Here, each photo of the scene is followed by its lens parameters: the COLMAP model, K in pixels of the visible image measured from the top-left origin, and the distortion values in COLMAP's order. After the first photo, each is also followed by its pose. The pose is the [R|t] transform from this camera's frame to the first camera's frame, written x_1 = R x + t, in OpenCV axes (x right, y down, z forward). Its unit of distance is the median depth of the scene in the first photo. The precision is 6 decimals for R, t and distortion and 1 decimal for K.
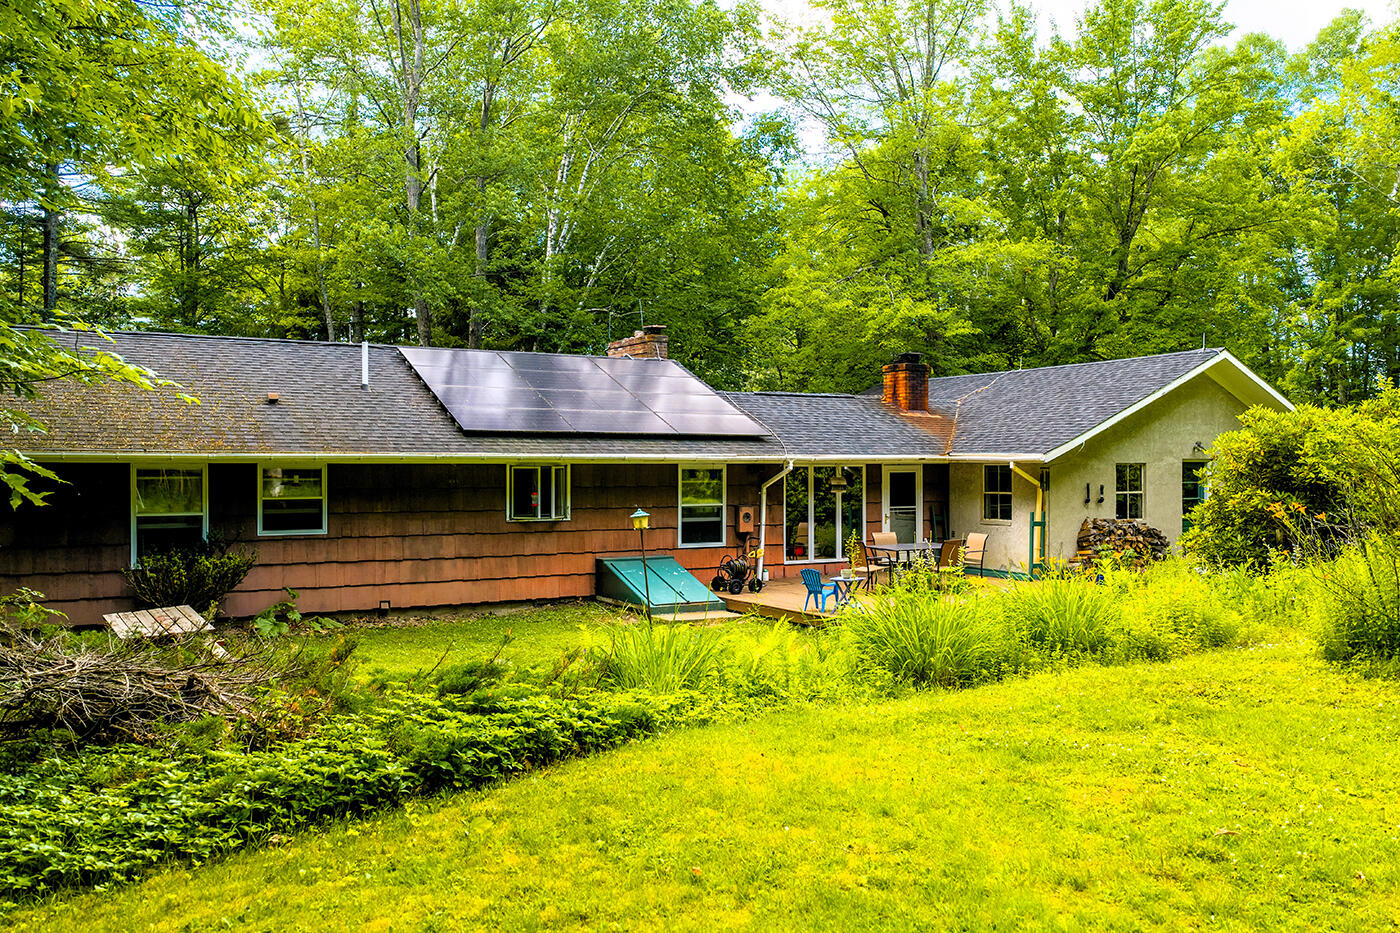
lens RADIAL K [[1168.5, 0, 700.0], [0, 1168.5, 466.5], [0, 0, 1]] dist [0.043643, 0.001459]
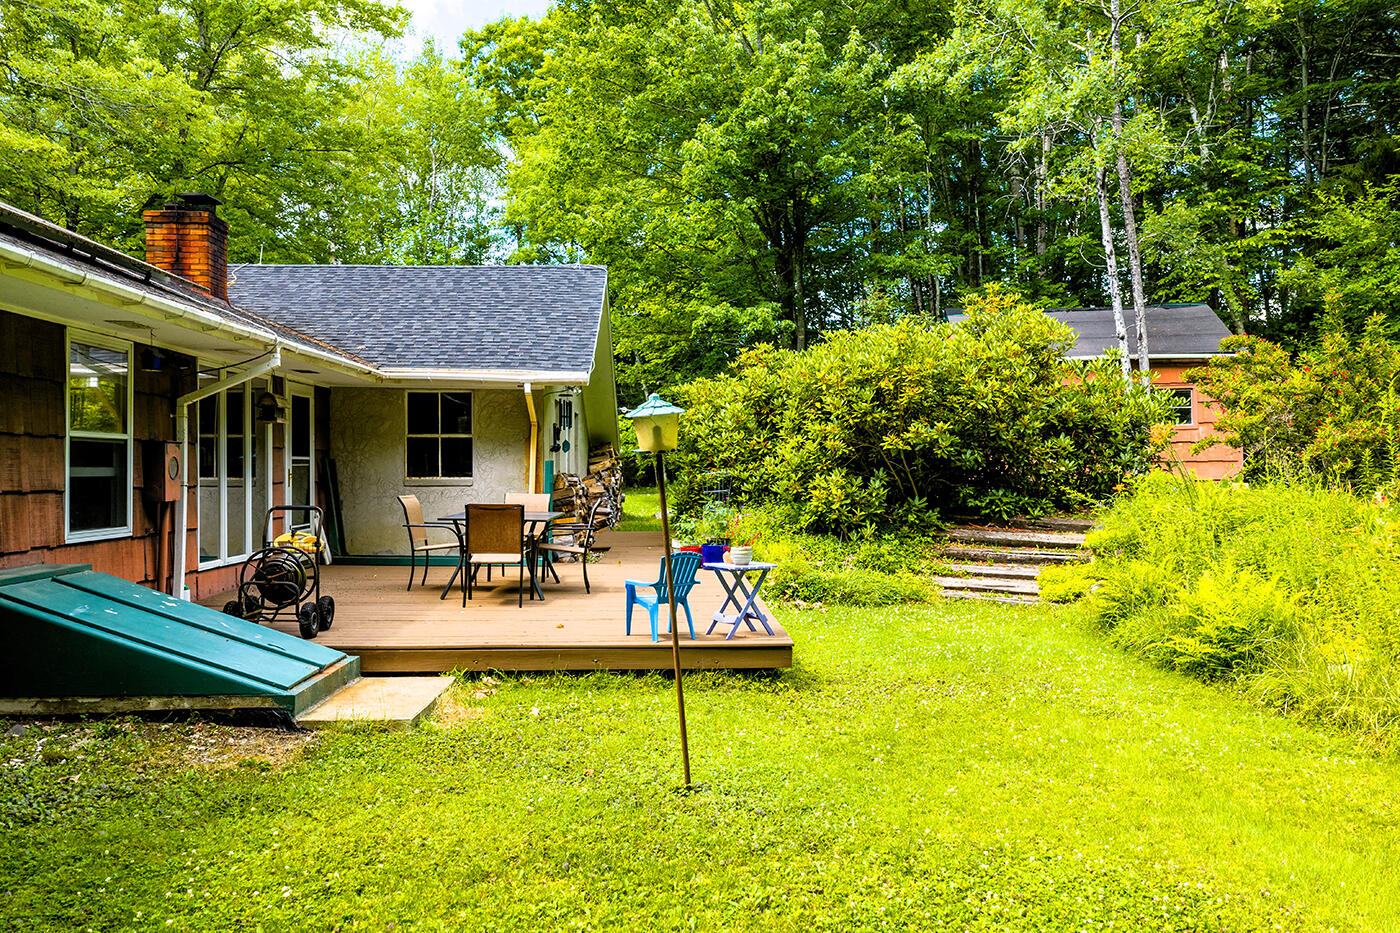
lens RADIAL K [[1168.5, 0, 700.0], [0, 1168.5, 466.5], [0, 0, 1]] dist [0.043643, 0.001459]
pose [[0.470328, 0.004110, 0.882482, -0.257571], [-0.001520, 0.999991, -0.003847, 0.044421], [-0.882490, 0.000469, 0.470330, 0.619392]]
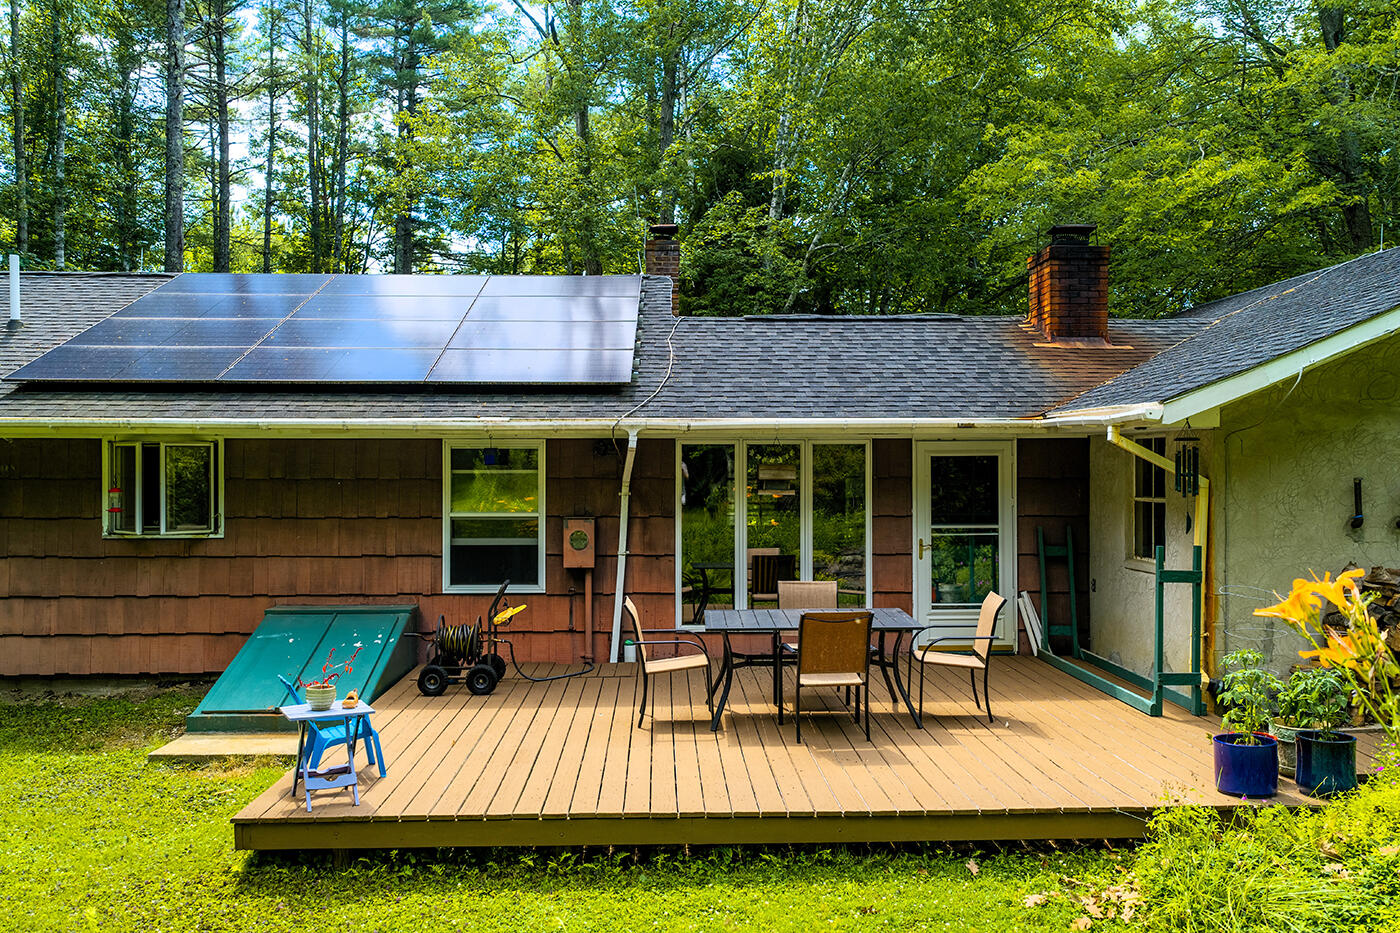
lens RADIAL K [[1168.5, 0, 700.0], [0, 1168.5, 466.5], [0, 0, 1]] dist [0.043643, 0.001459]
pose [[0.878517, -0.000737, -0.477711, 0.341479], [0.000163, 0.999999, -0.001243, 0.011052], [0.477711, 0.001014, 0.878516, 0.563519]]
